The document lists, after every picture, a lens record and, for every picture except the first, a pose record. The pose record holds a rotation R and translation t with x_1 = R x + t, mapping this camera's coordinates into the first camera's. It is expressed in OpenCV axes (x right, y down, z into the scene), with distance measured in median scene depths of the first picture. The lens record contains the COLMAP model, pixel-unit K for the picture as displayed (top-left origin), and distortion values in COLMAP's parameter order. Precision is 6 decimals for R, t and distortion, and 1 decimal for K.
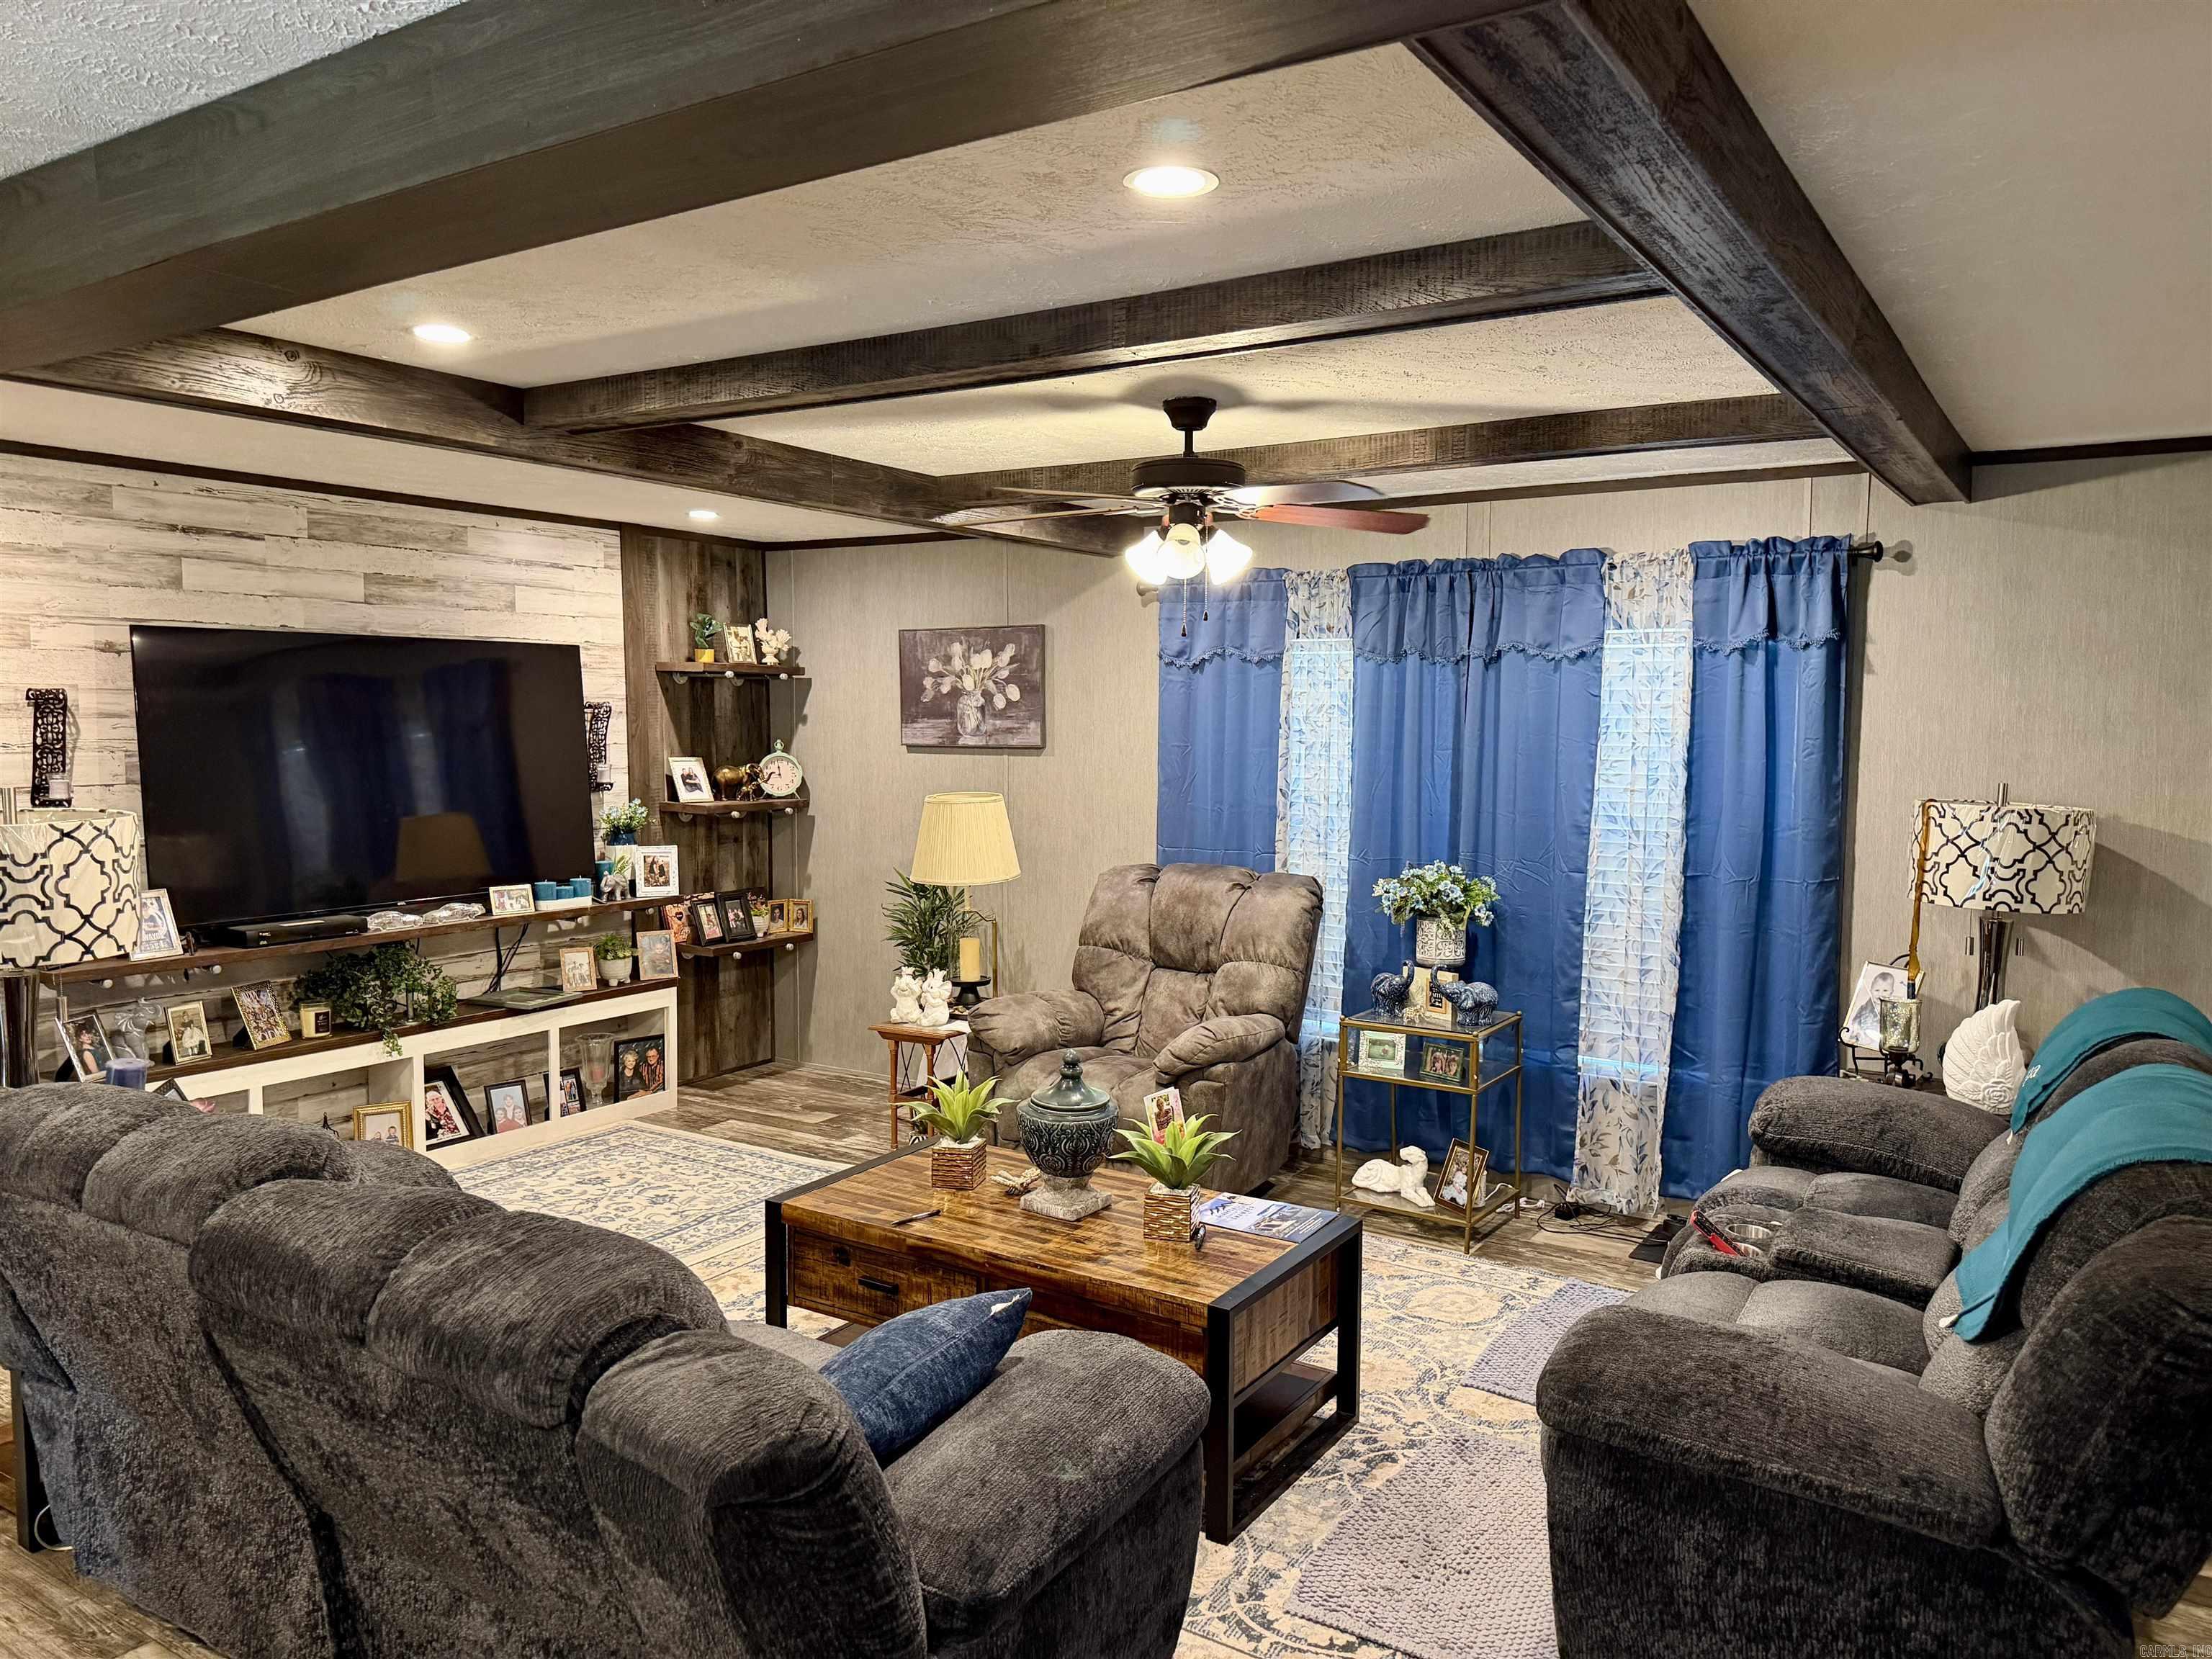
lens RADIAL K [[1565.6, 0, 1119.6], [0, 1565.6, 838.1], [0, 0, 1]] dist [0.082191, -0.114684]
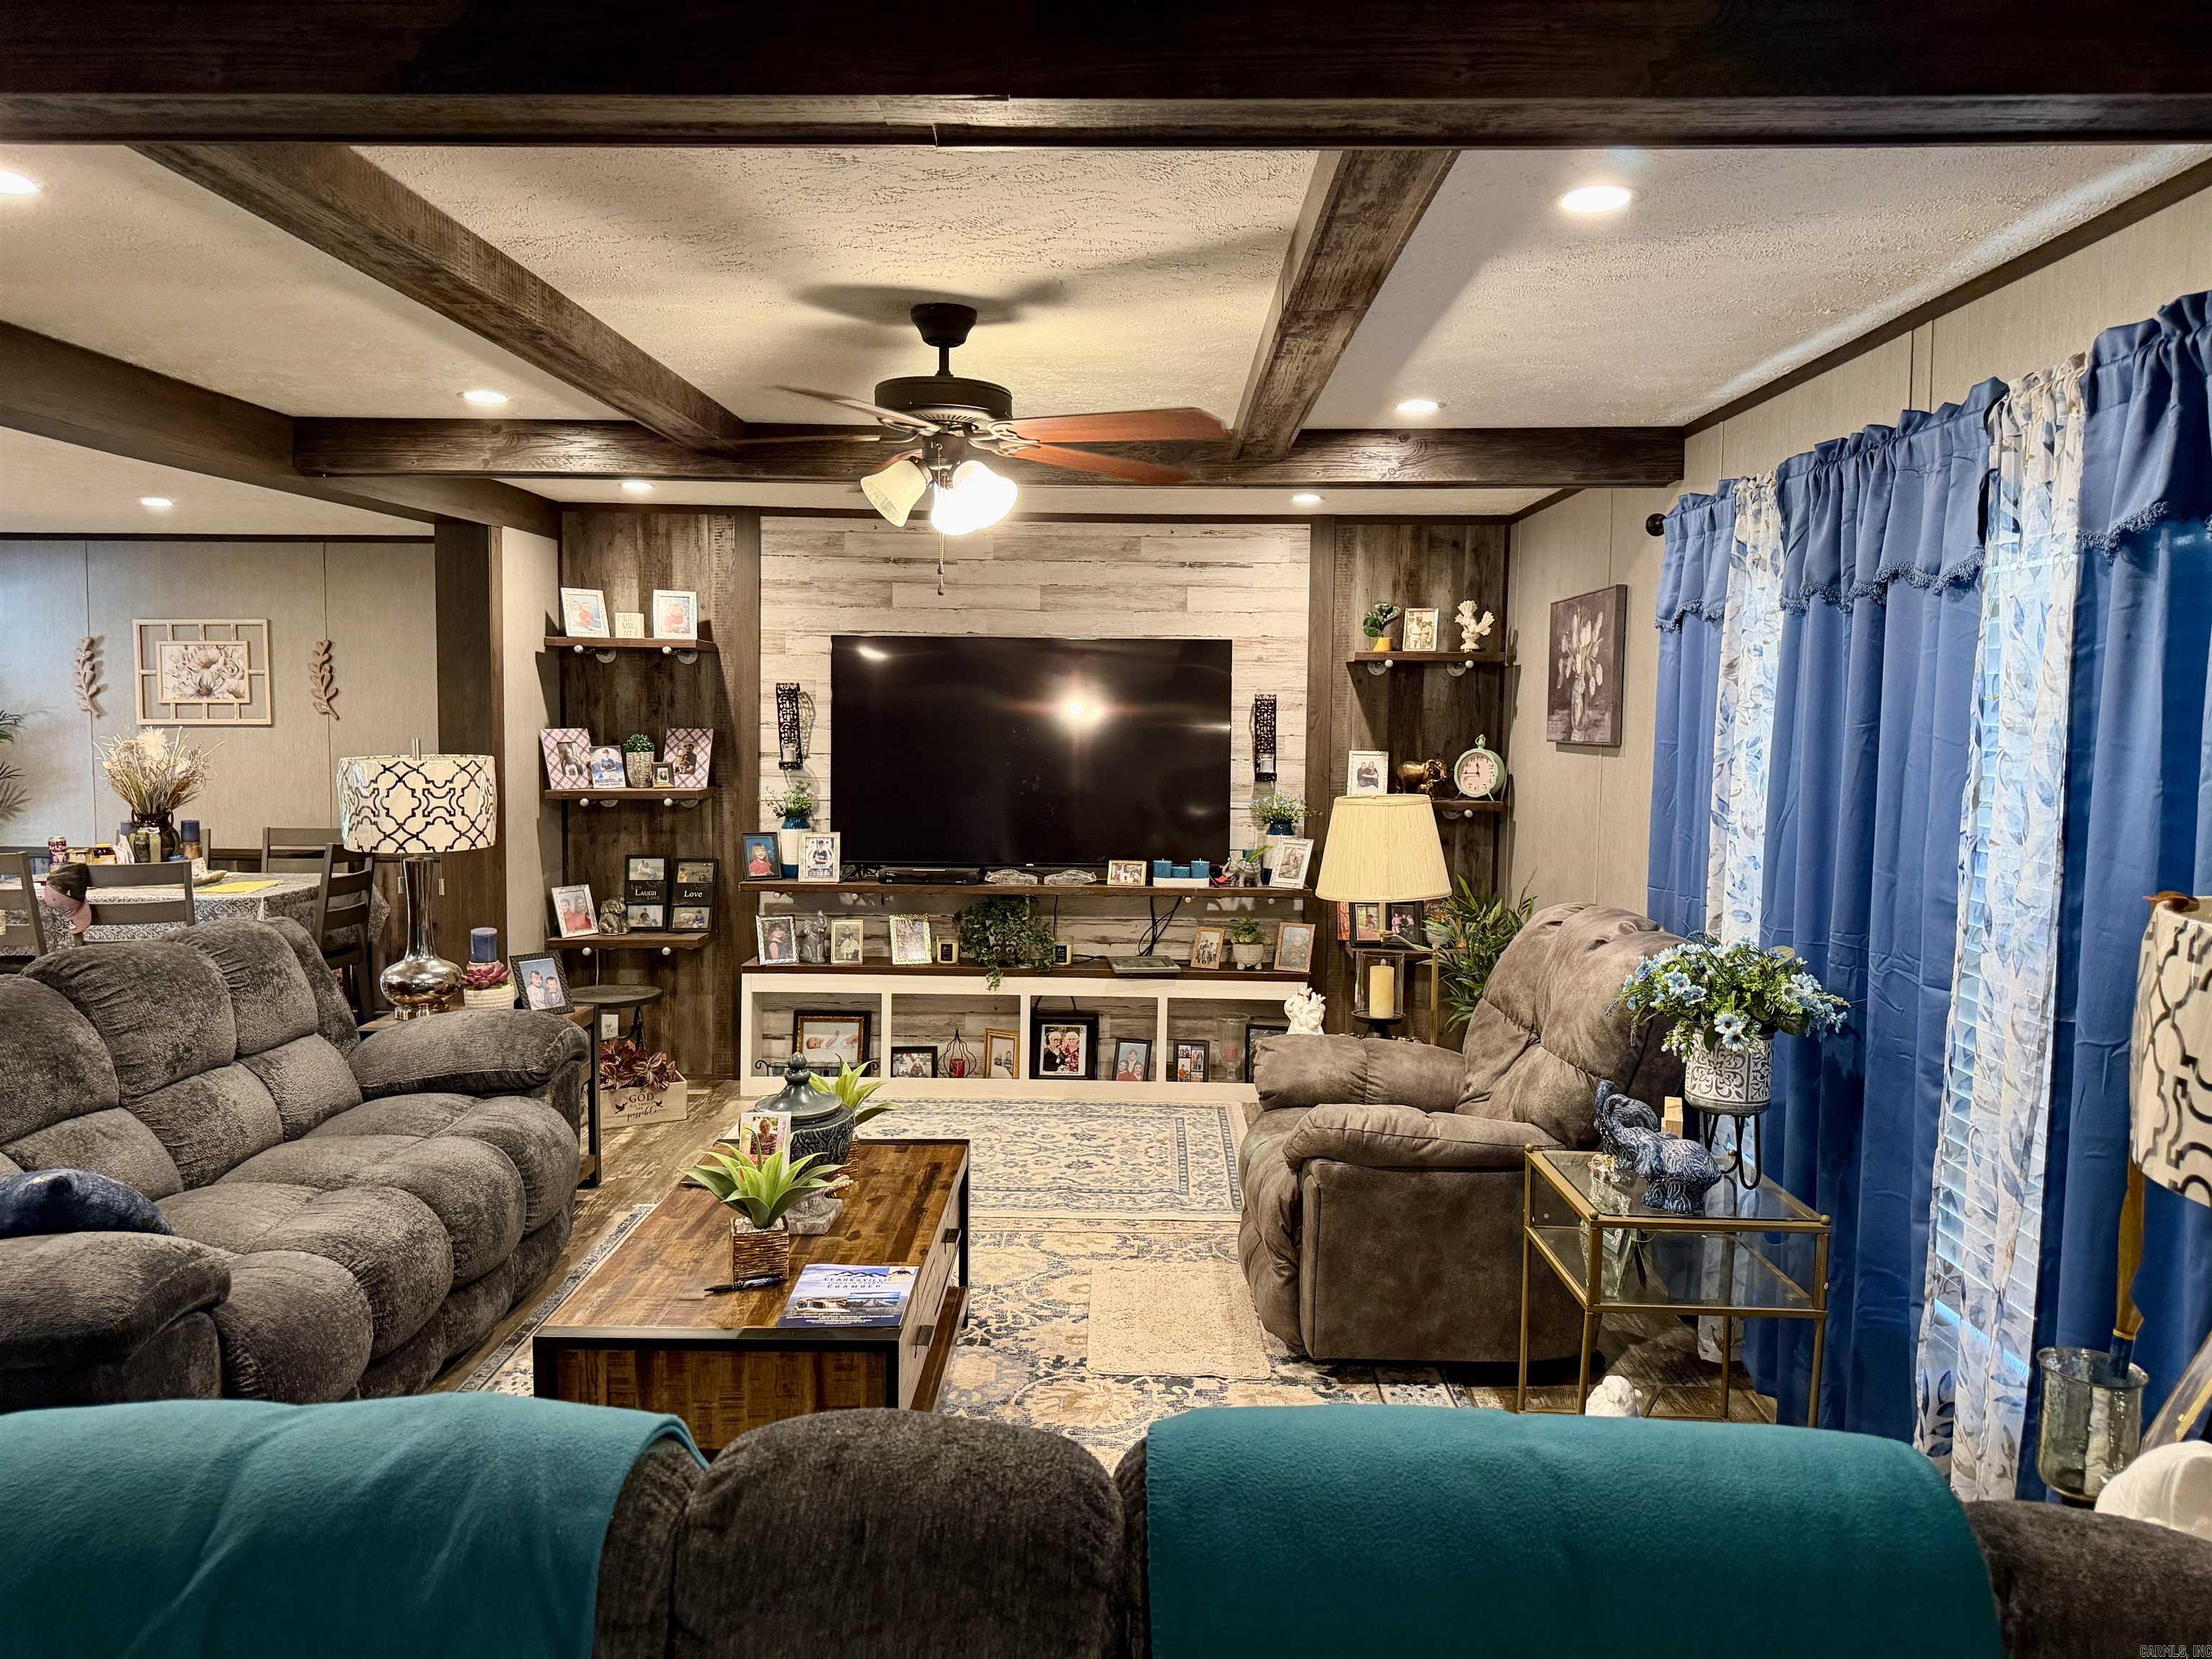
lens RADIAL K [[1551.7, 0, 1103.3], [0, 1551.7, 833.0], [0, 0, 1]] dist [0.139950, 0.000063]
pose [[0.519497, 0.069684, -0.851626, 0.528638], [-0.077400, 0.996409, 0.034316, -0.024613], [0.850959, 0.048089, 0.523025, 0.418698]]
